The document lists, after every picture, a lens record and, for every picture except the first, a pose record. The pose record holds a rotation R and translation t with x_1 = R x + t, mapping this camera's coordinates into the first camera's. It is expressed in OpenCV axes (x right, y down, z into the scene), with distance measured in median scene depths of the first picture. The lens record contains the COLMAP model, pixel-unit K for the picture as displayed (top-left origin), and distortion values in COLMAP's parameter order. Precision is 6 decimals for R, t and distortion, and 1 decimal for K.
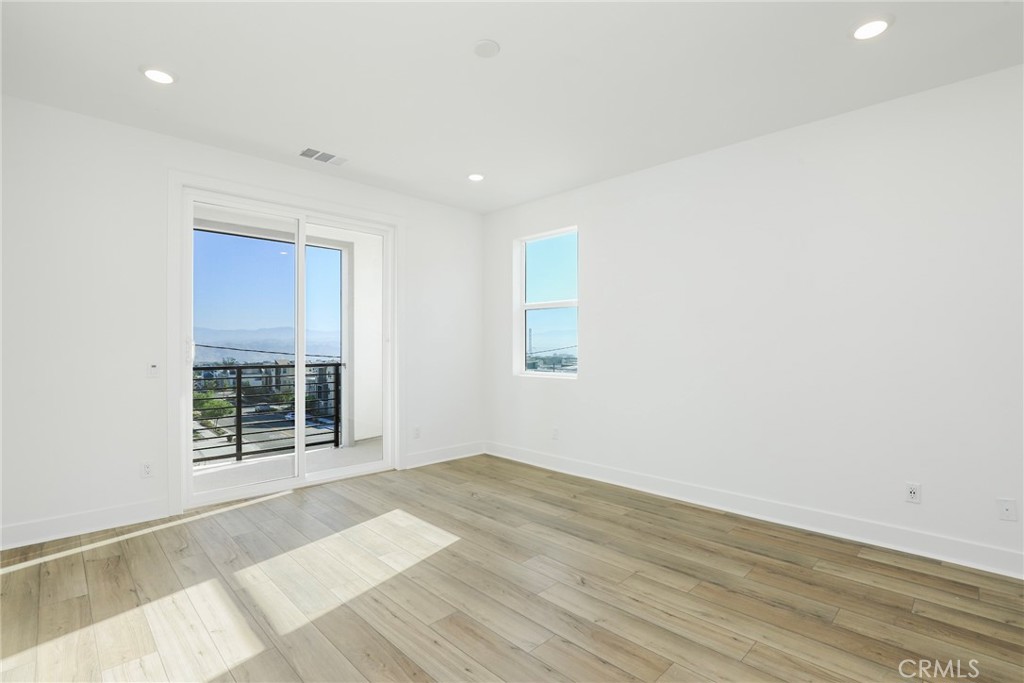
lens RADIAL K [[478.5, 0, 511.2], [0, 478.5, 347.0], [0, 0, 1]] dist [-0.015487, -0.000209]
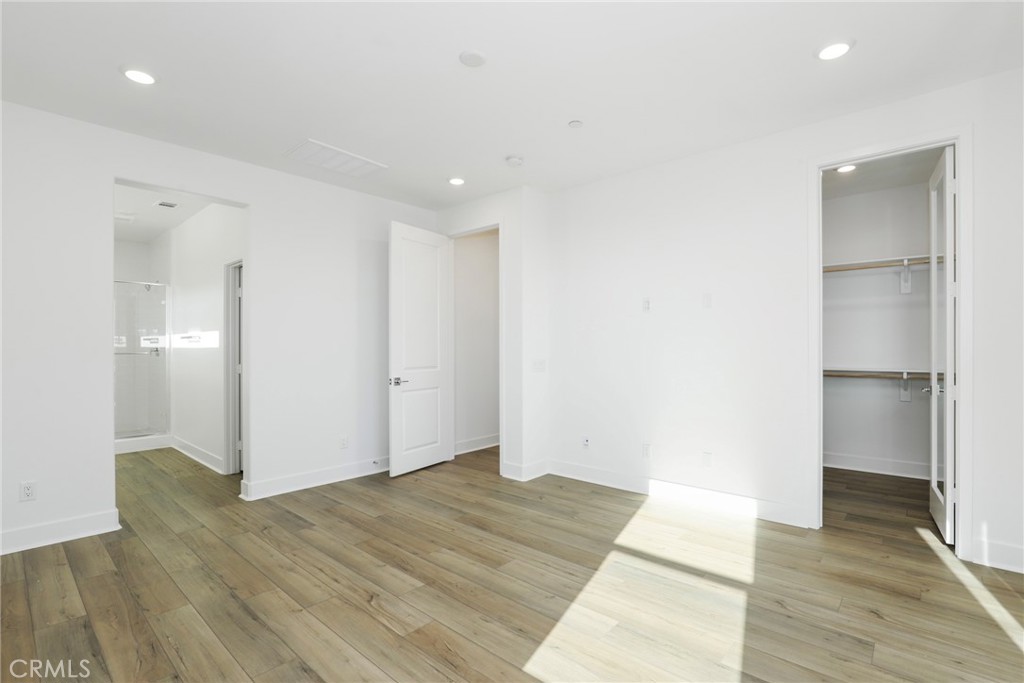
lens RADIAL K [[478.5, 0, 510.9], [0, 478.5, 344.7], [0, 0, 1]] dist [-0.015487, -0.000209]
pose [[-0.997858, 0.001979, -0.065393, -0.064139], [0.002228, 0.999991, -0.003741, -0.005234], [0.065385, -0.003879, -0.997853, 1.969779]]
